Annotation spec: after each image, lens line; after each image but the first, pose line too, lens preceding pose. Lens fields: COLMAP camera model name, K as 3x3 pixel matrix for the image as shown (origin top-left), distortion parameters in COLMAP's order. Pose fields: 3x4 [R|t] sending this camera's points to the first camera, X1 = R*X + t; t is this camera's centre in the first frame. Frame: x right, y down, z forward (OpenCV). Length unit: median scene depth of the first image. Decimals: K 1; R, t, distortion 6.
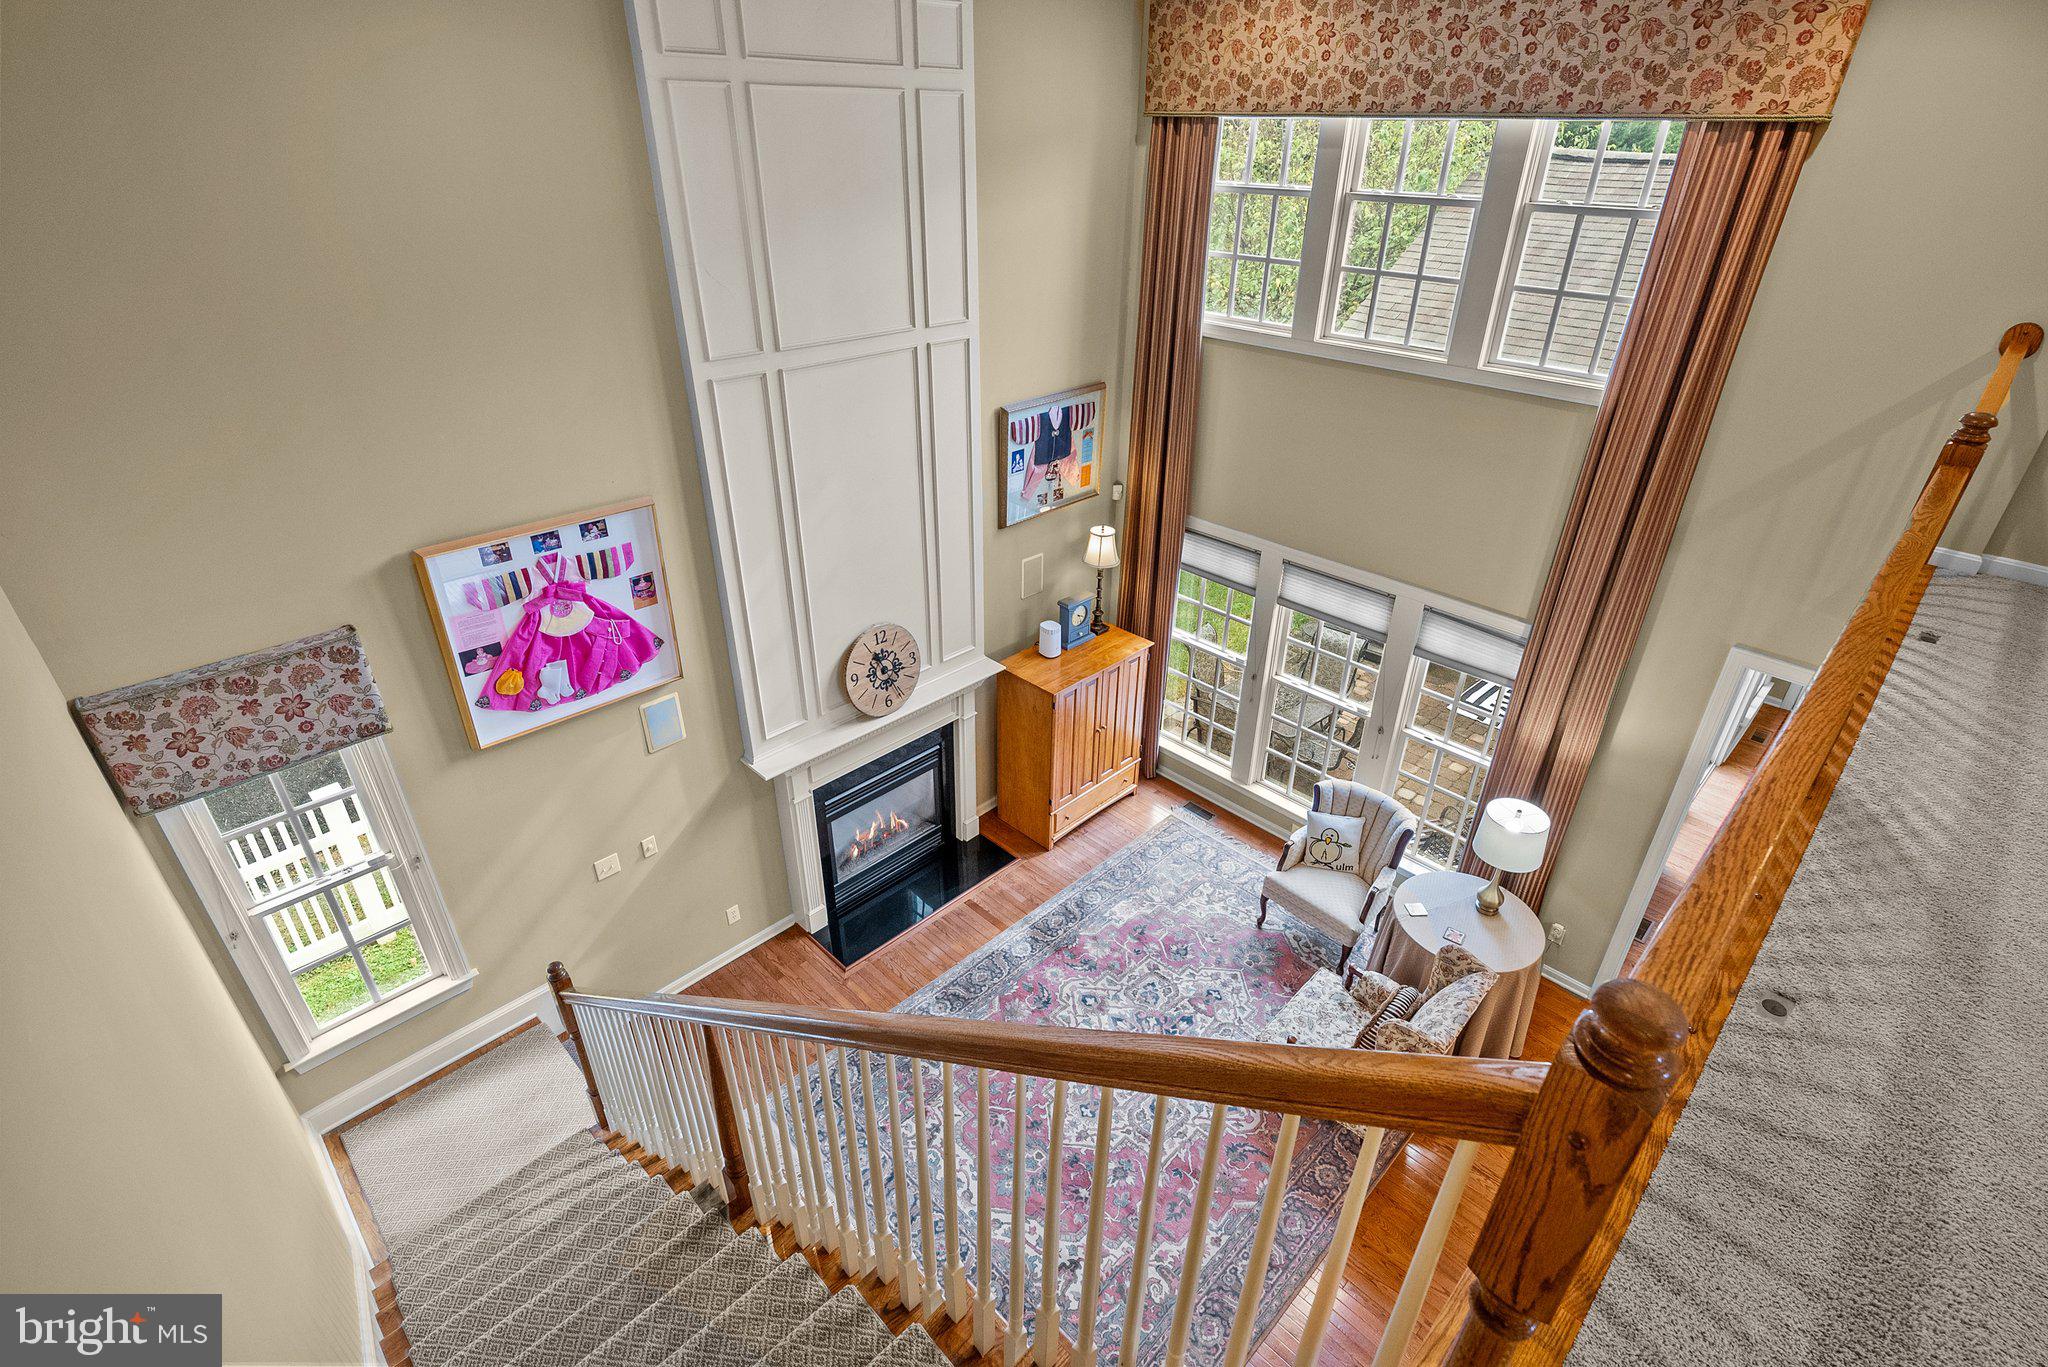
lens RADIAL K [[977.3, 0, 1025.2], [0, 977.3, 679.2], [0, 0, 1]] dist [-0.010902, 0.000504]
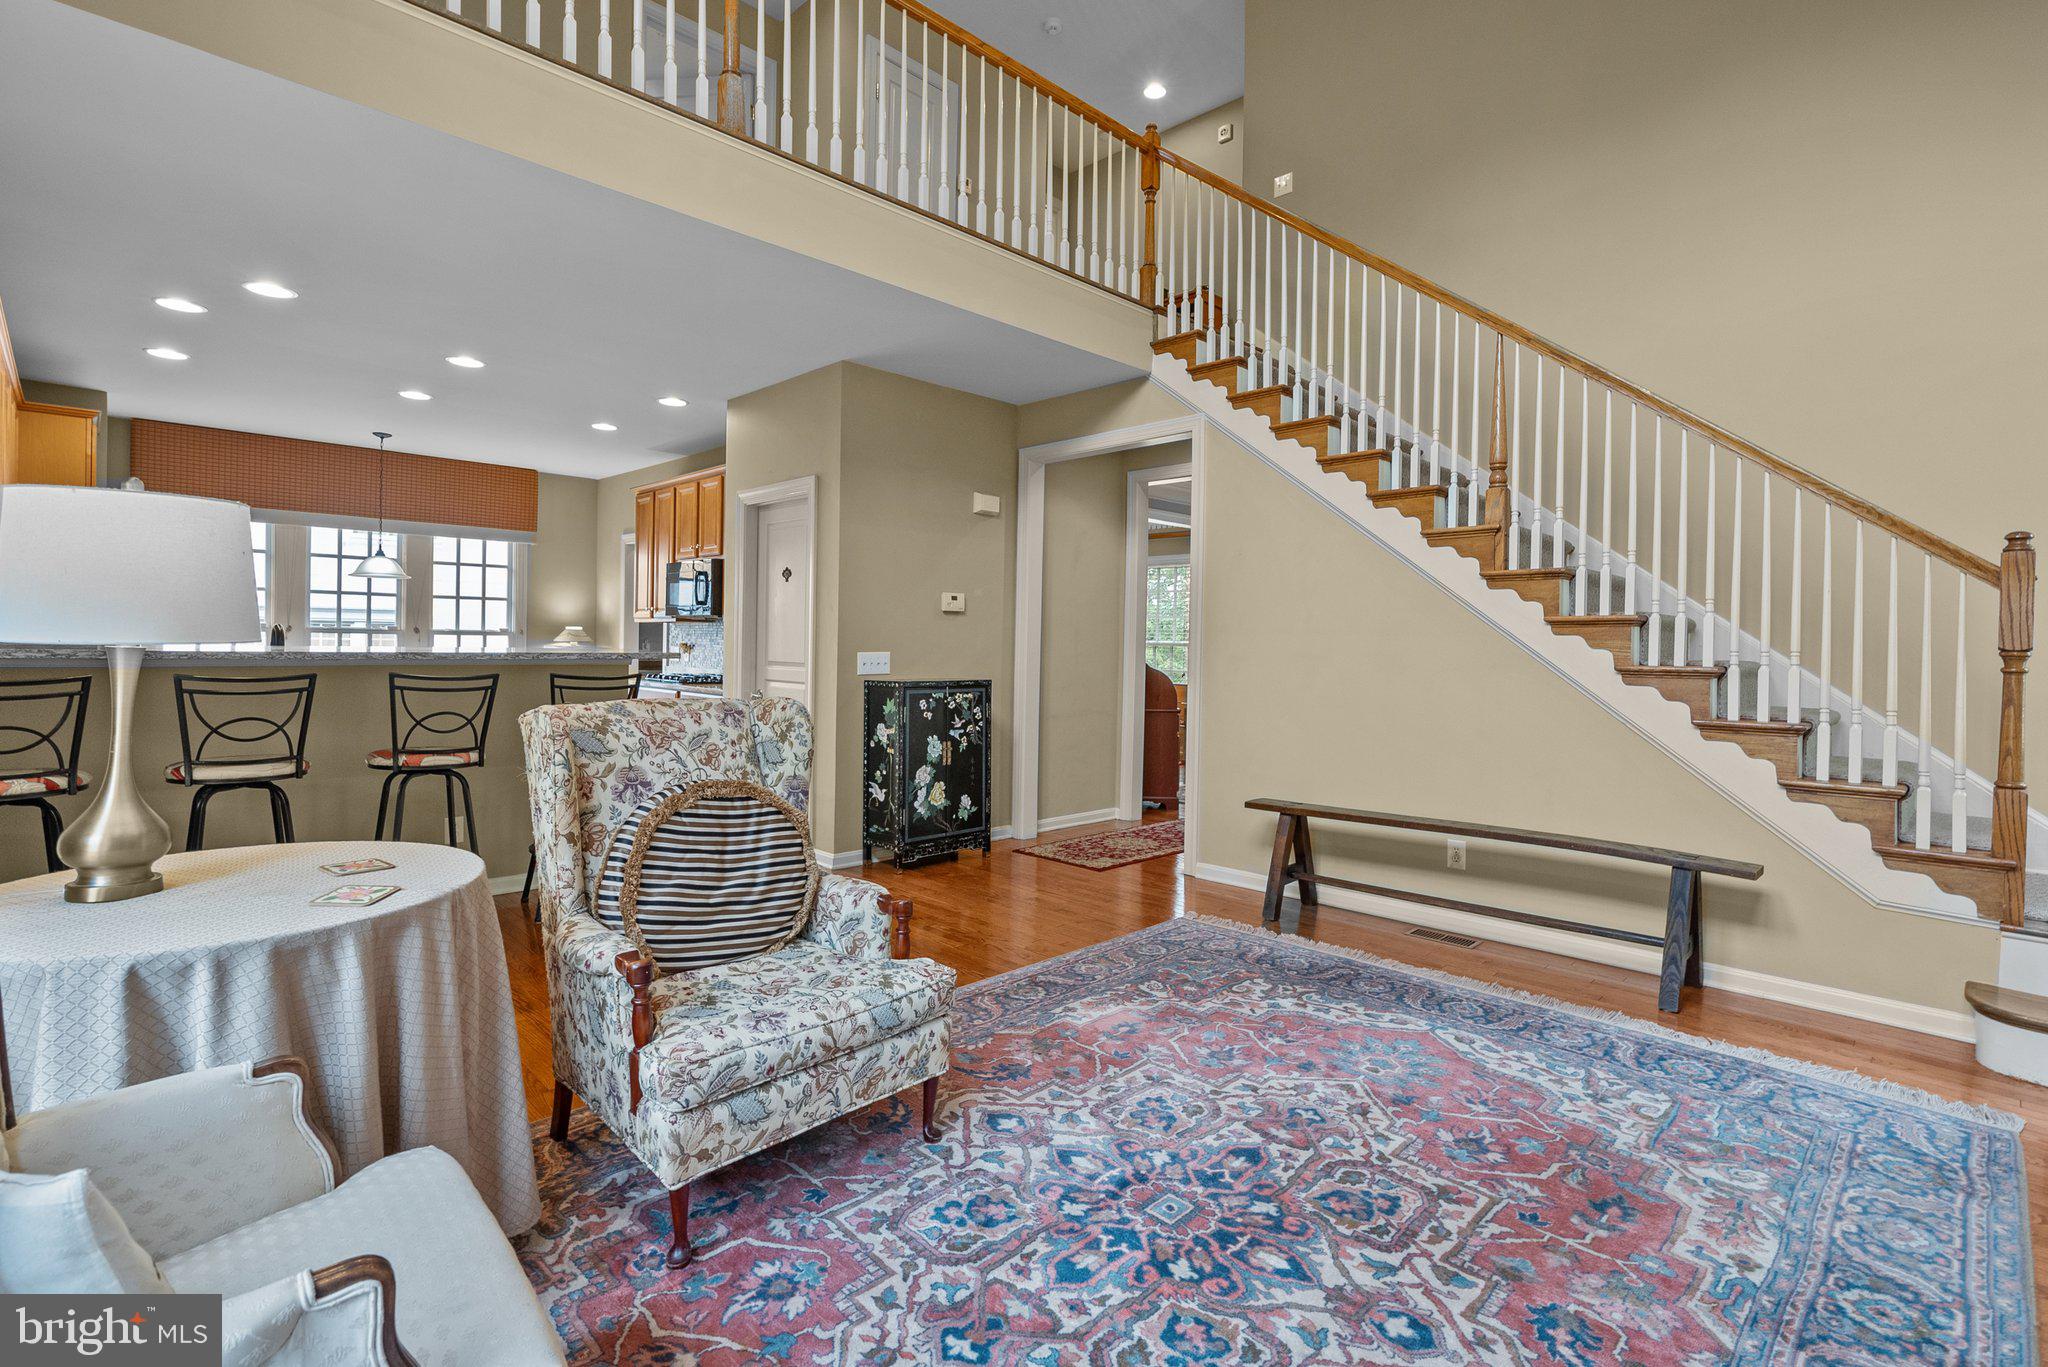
lens RADIAL K [[951.5, 0, 1039.6], [0, 951.5, 654.0], [0, 0, 1]] dist [-0.011408, 0.005109]
pose [[-0.999616, -0.025517, -0.010773, 0.198474], [-0.027465, 0.862855, 0.504705, 0.019399], [-0.003584, 0.504808, -0.863224, 1.248923]]
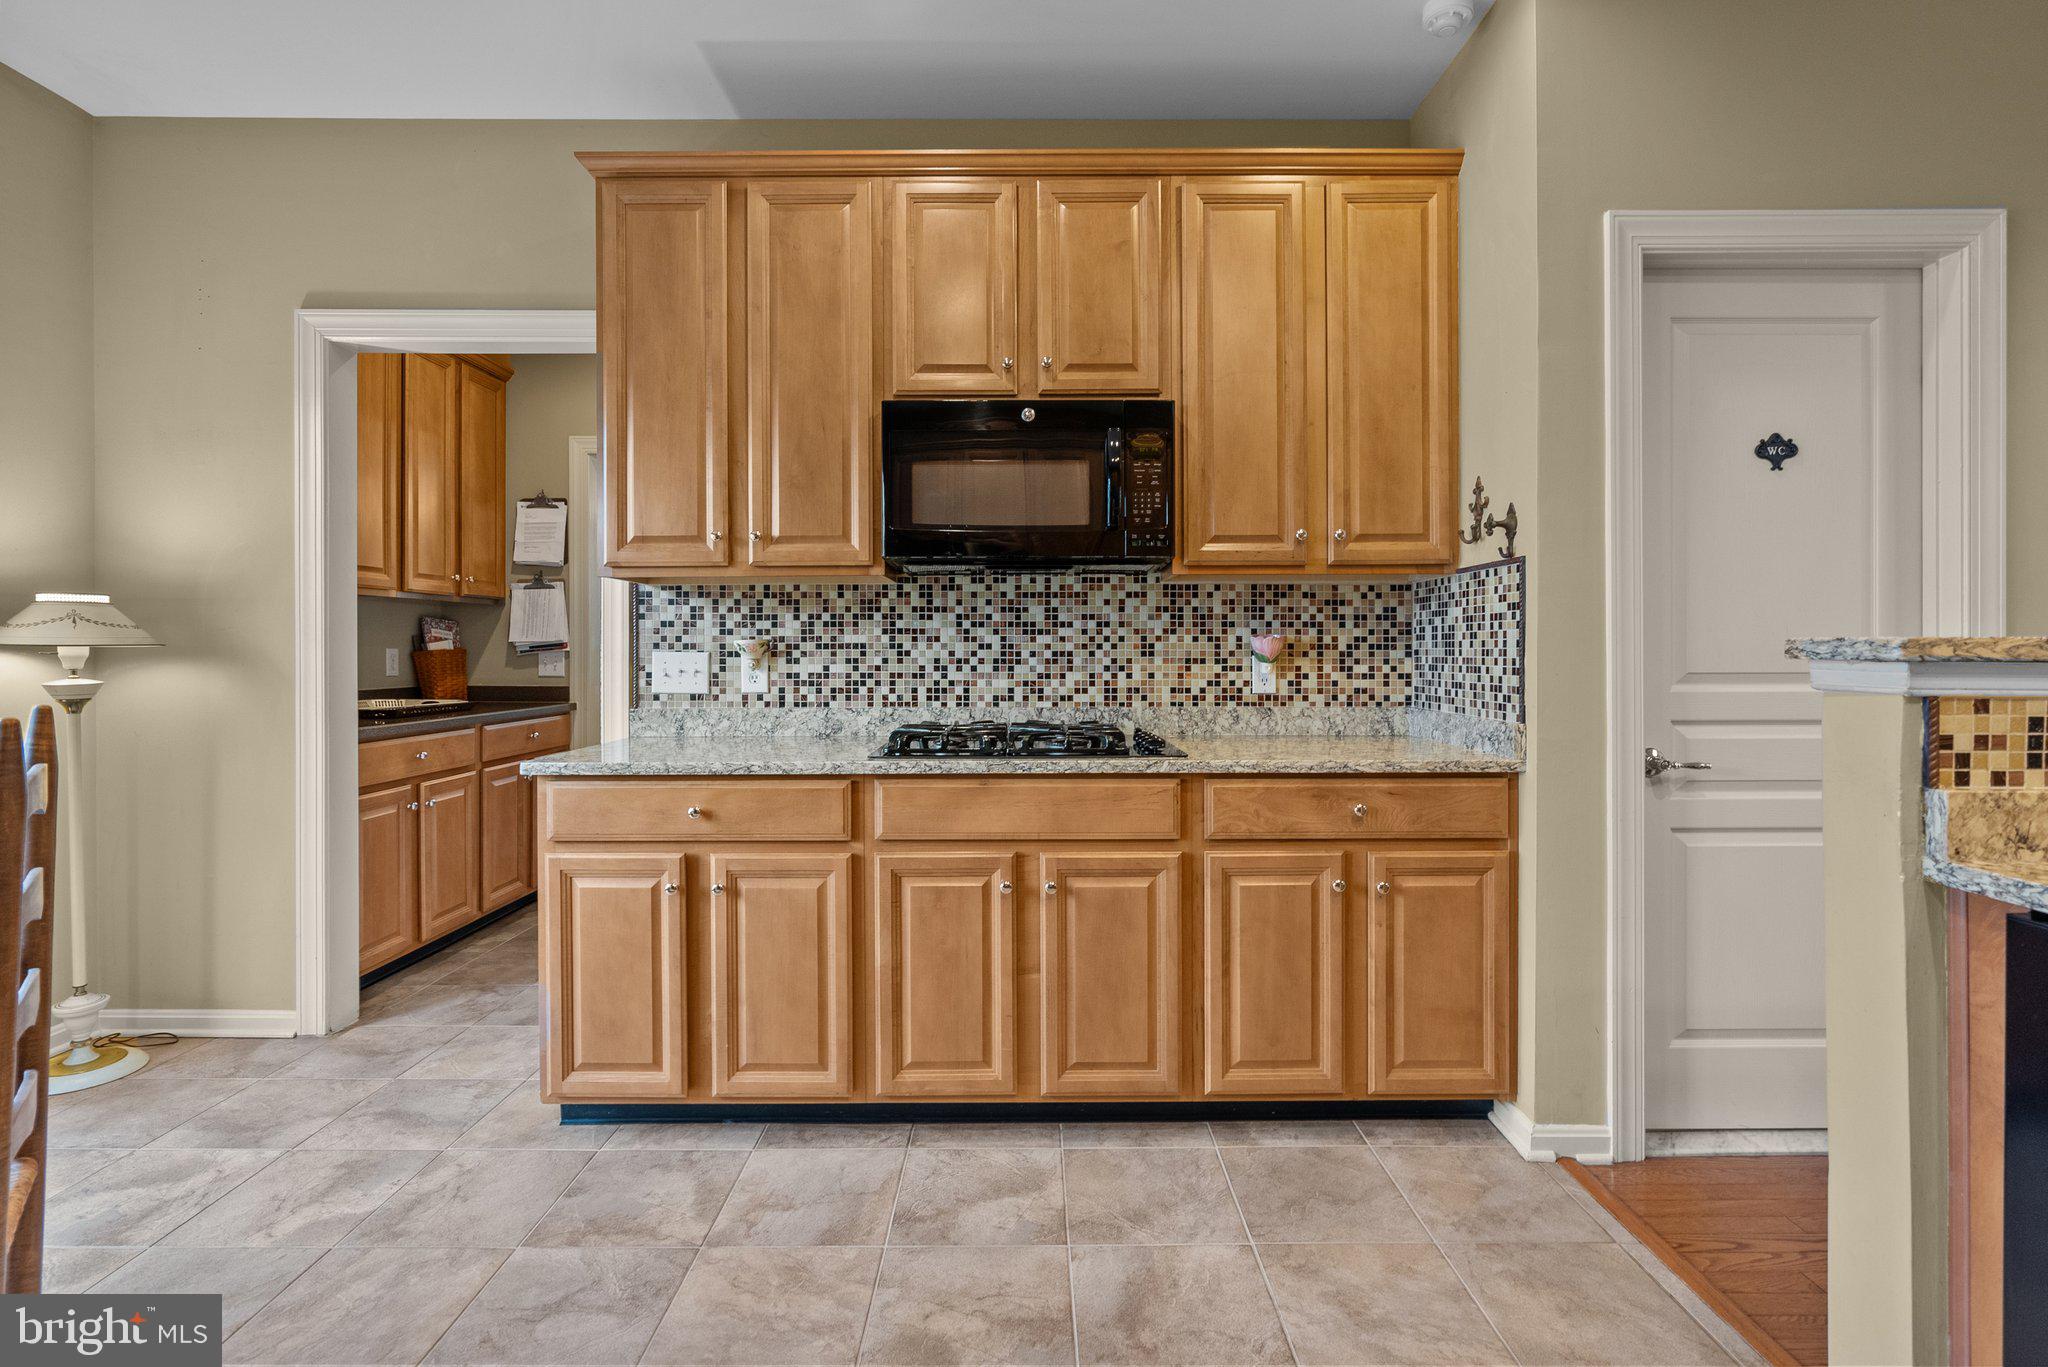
lens RADIAL K [[951.5, 0, 1030.6], [0, 951.5, 650.7], [0, 0, 1]] dist [-0.011408, 0.005109]
pose [[-0.701776, -0.002531, -0.712394, 0.981471], [-0.354939, 0.868281, 0.346564, 0.523993], [0.617681, 0.496067, -0.610237, 0.400805]]
